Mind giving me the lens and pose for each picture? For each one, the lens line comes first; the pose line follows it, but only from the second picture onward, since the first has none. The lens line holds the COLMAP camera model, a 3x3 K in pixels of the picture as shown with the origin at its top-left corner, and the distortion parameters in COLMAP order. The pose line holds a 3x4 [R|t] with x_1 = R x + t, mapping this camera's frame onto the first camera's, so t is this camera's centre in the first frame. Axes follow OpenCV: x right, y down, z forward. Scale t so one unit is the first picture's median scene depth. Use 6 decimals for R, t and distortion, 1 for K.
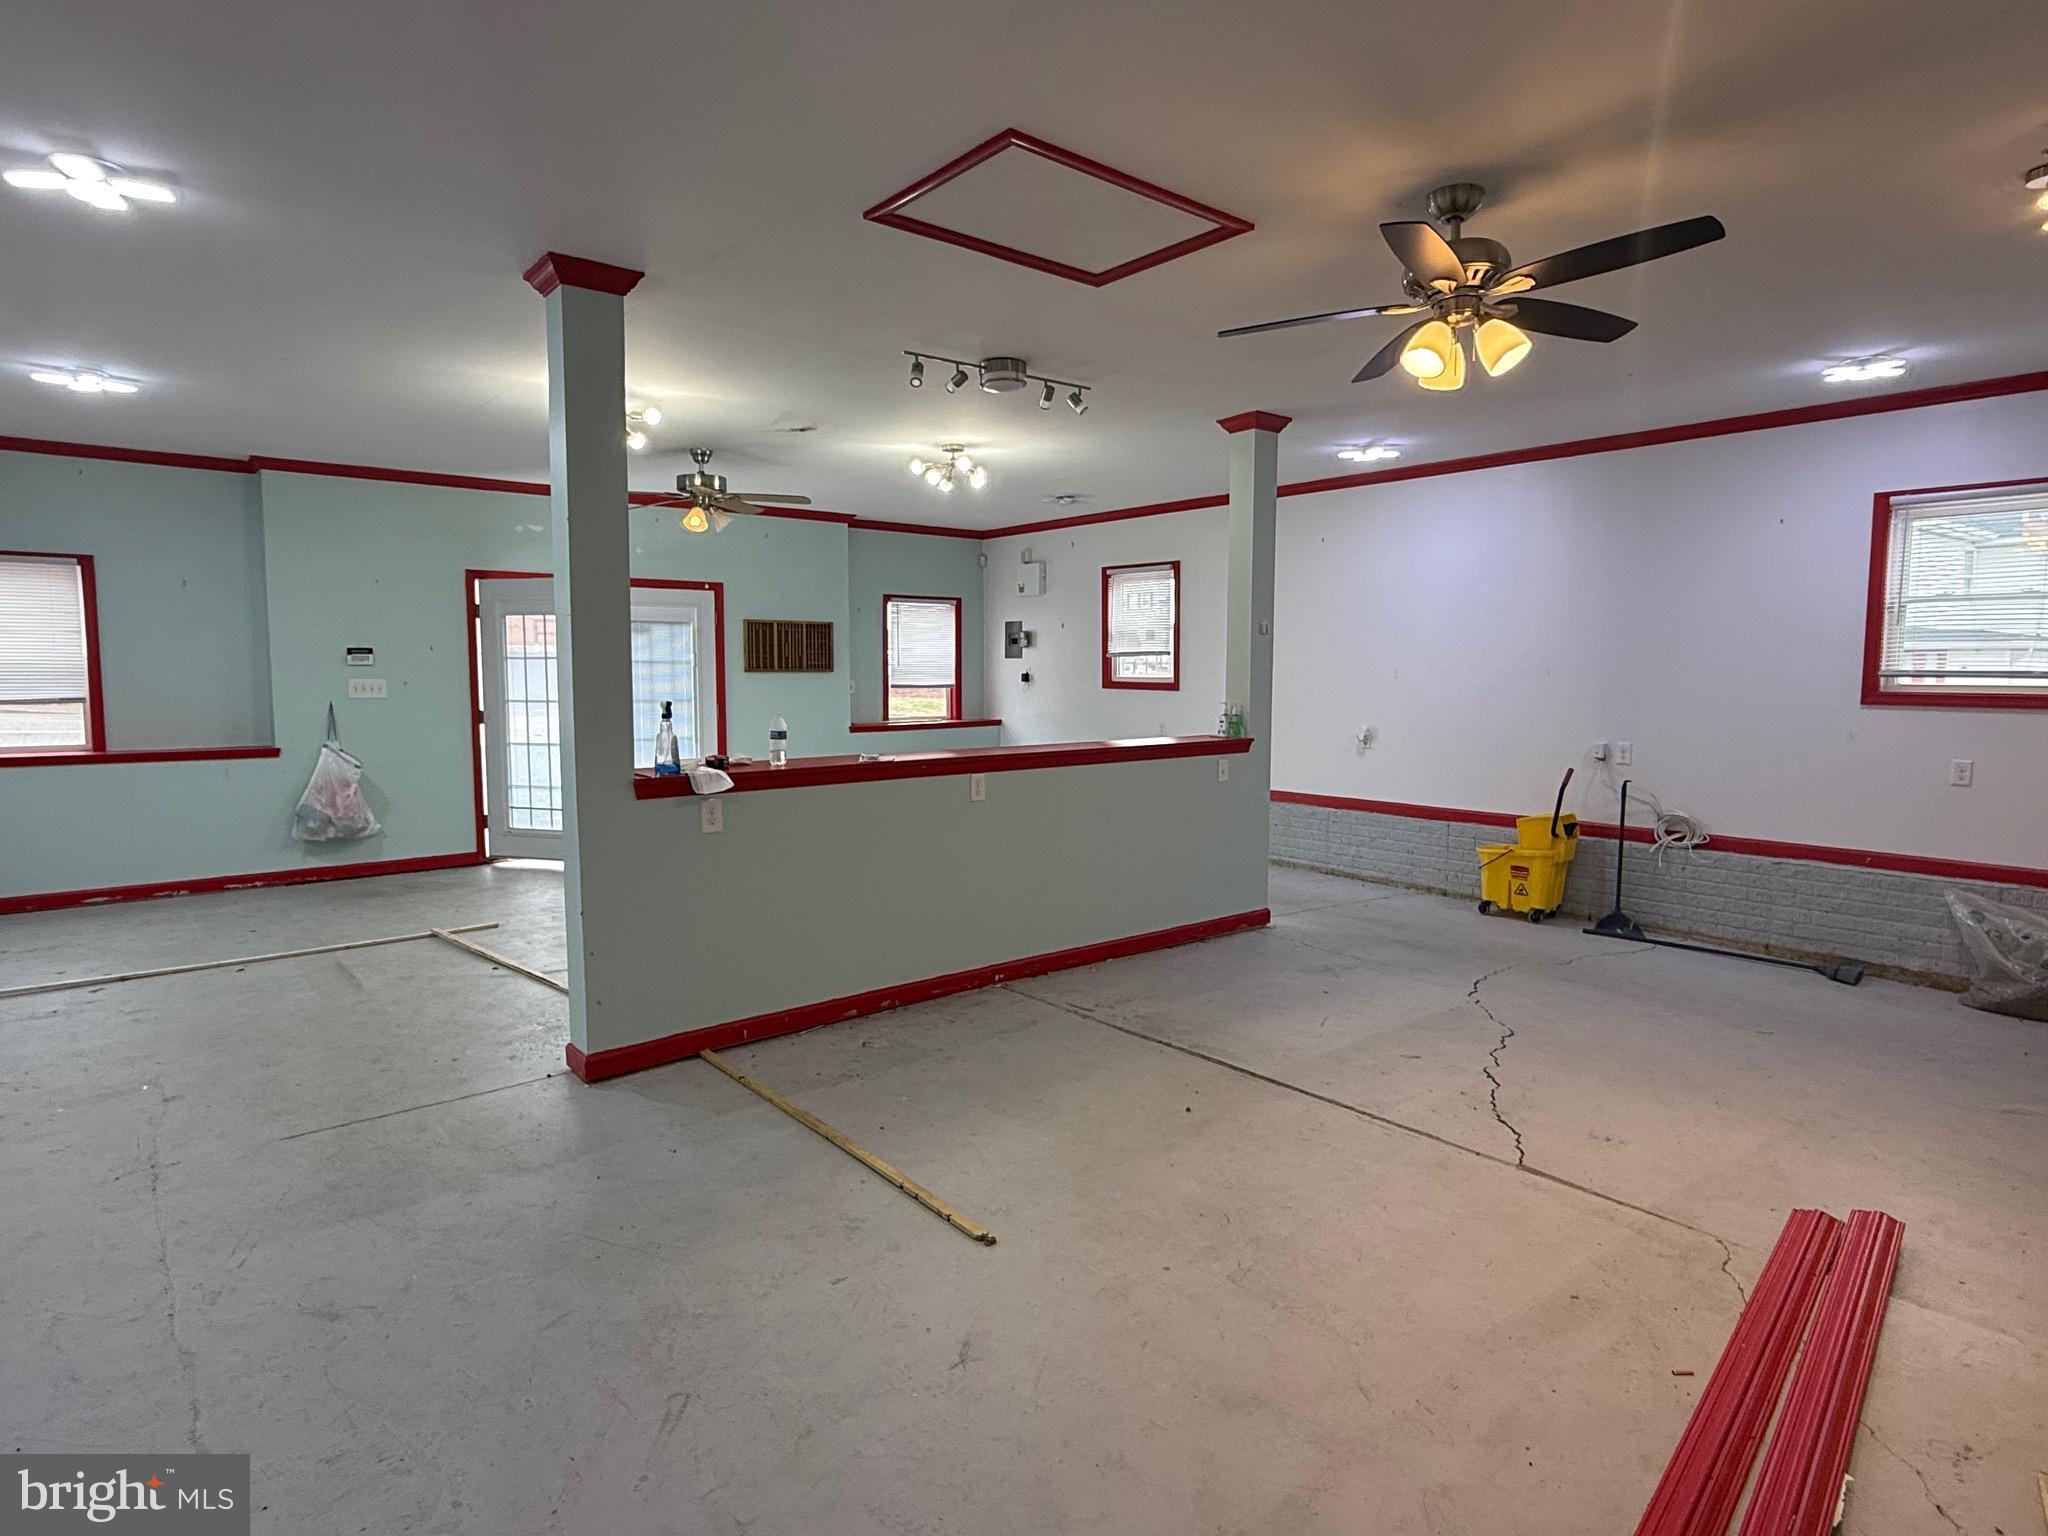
lens RADIAL K [[1137.1, 0, 1024.0], [0, 1137.1, 768.0], [0, 0, 1]] dist [0.004266, 0.000286]
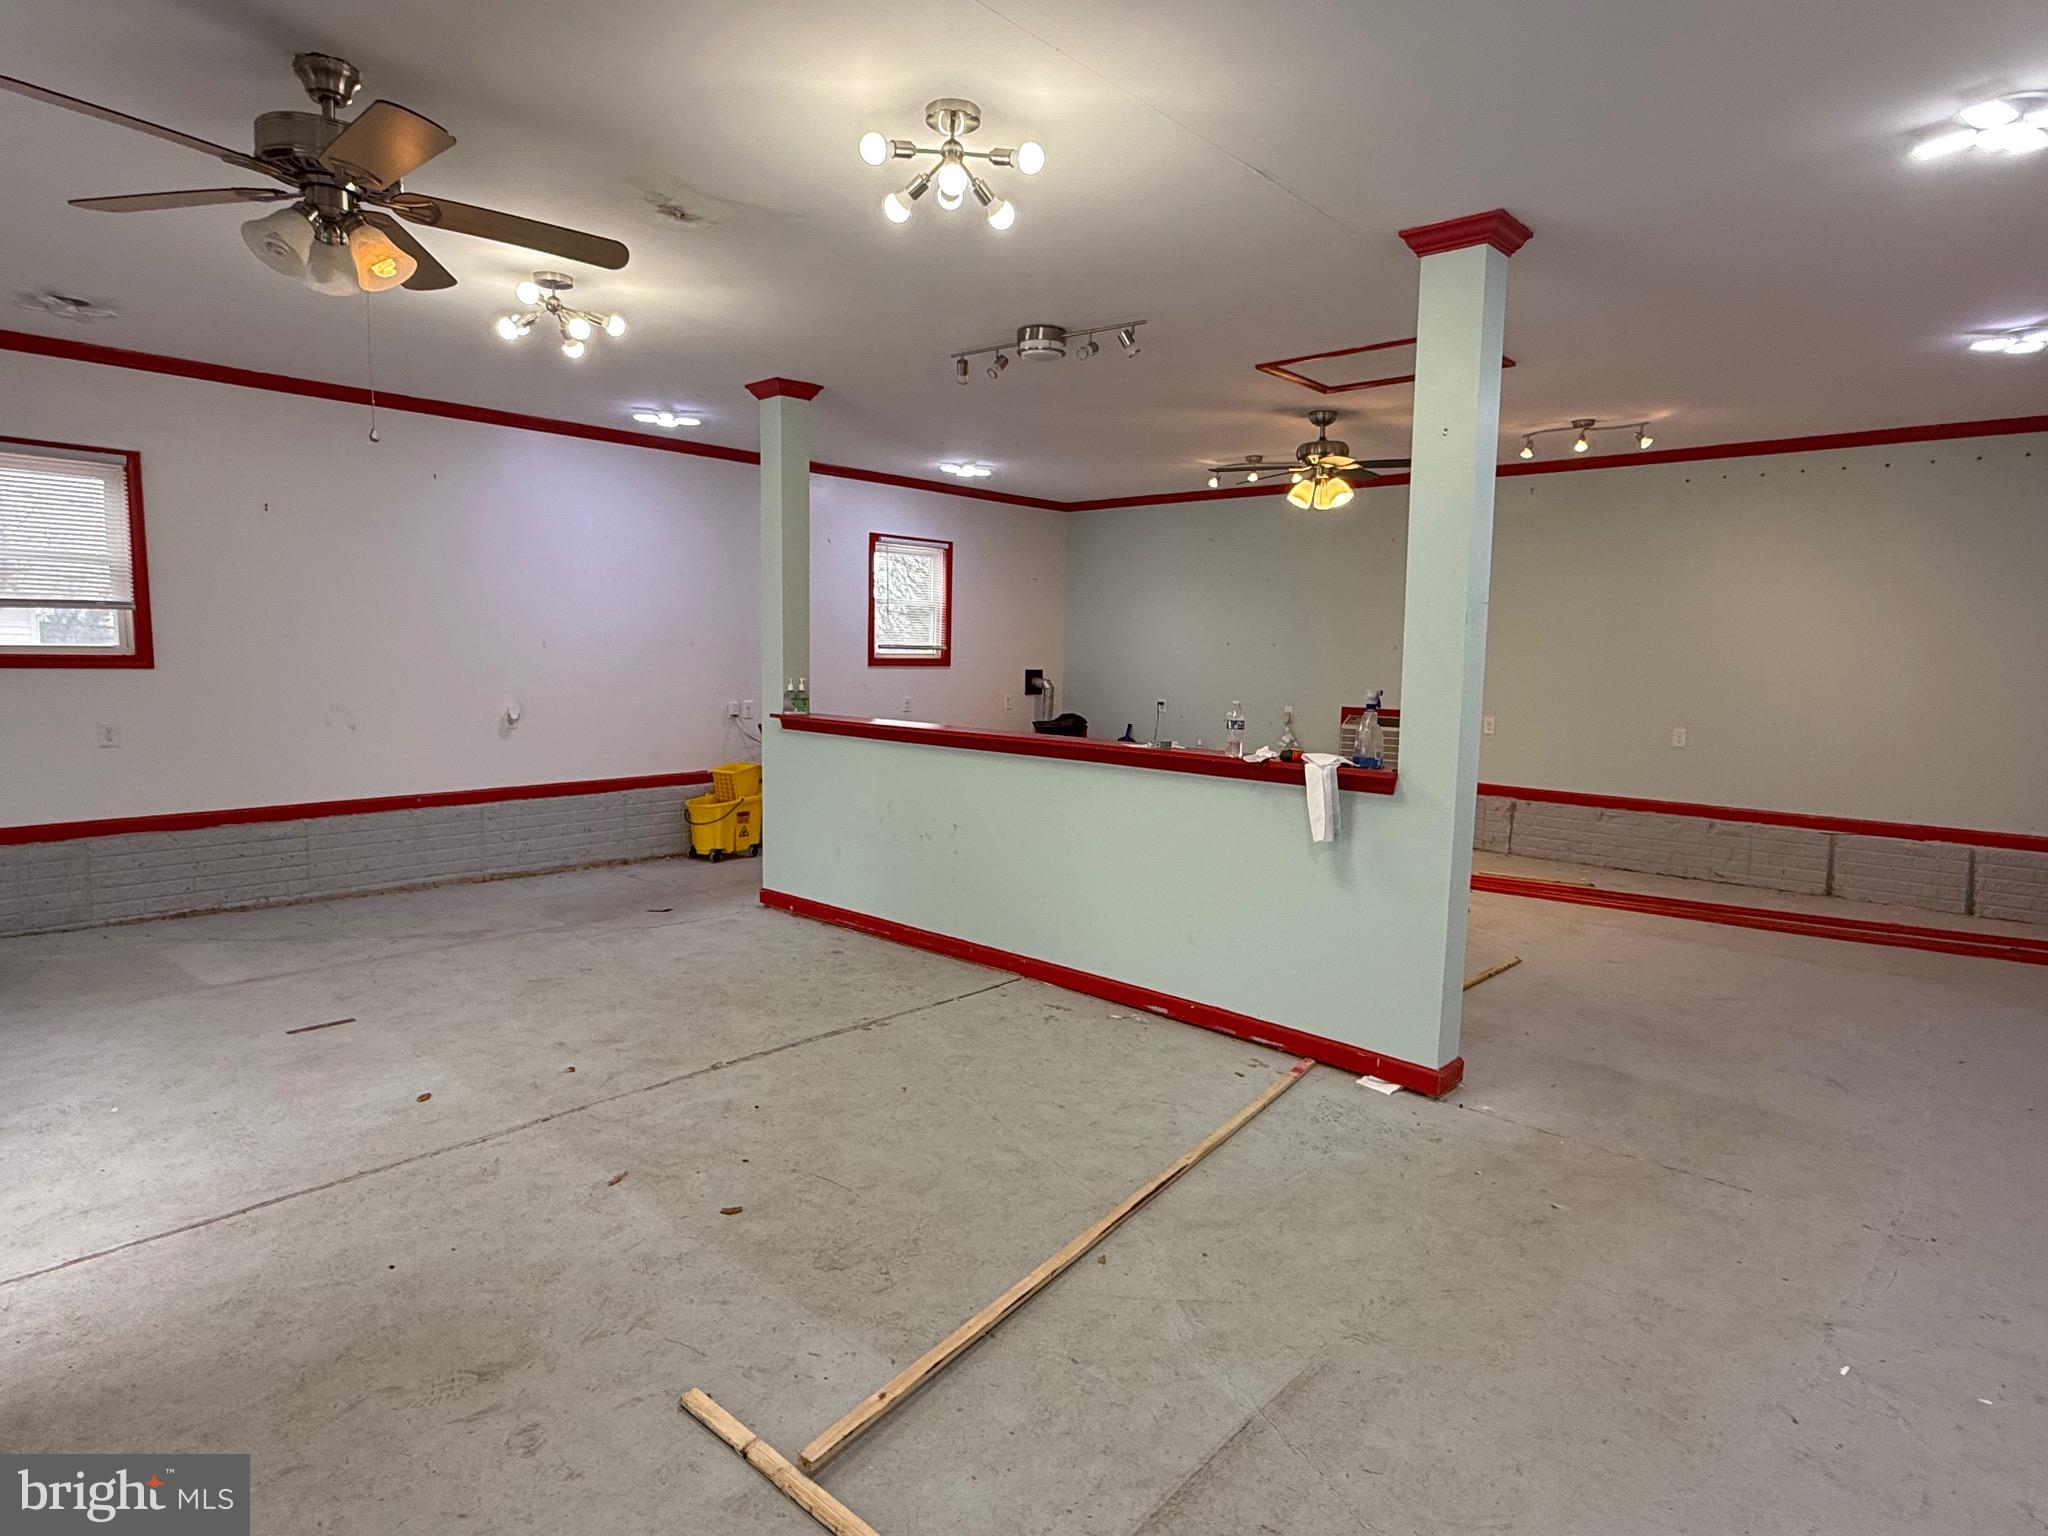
lens RADIAL K [[1137.1, 0, 1024.0], [0, 1137.1, 768.0], [0, 0, 1]] dist [0.004266, 0.000286]
pose [[-0.141529, -0.109916, 0.983813, -0.830885], [0.068412, 0.990355, 0.120489, -0.087619], [-0.987567, 0.084357, -0.132644, 0.972942]]
